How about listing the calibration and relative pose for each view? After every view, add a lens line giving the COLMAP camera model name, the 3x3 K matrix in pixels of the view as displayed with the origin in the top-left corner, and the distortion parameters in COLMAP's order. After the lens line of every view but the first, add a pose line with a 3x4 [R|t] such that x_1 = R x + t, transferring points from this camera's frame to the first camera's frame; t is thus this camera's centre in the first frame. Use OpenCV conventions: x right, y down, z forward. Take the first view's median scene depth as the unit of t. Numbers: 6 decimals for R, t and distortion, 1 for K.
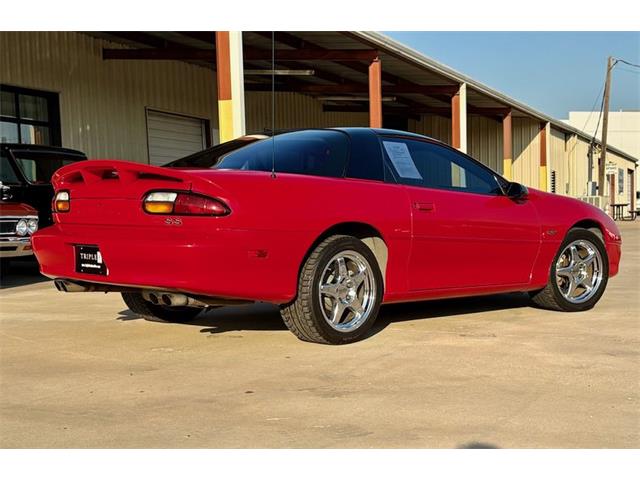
lens RADIAL K [[1142.3, 0, 319.5], [0, 1142.3, 353.8], [0, 0, 1]] dist [0.304582, -1.186415]
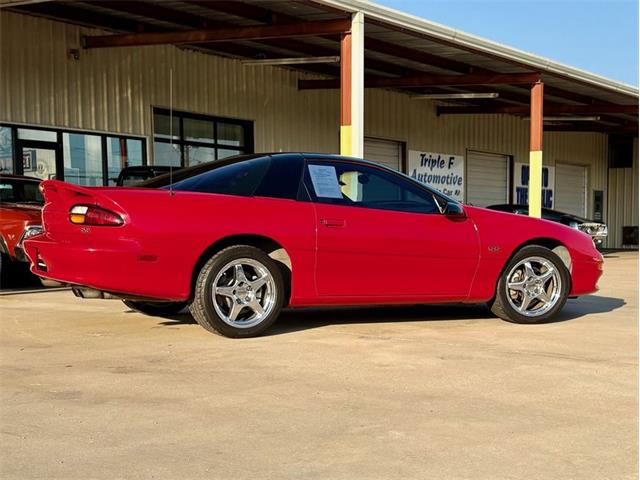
lens RADIAL K [[1142.3, 0, 319.5], [0, 1142.3, 353.8], [0, 0, 1]] dist [0.304582, -1.186415]
pose [[0.944603, 0.051518, -0.324146, 0.457065], [-0.056339, 0.998397, -0.005499, 0.008728], [0.323343, 0.023456, 0.945991, -0.075076]]
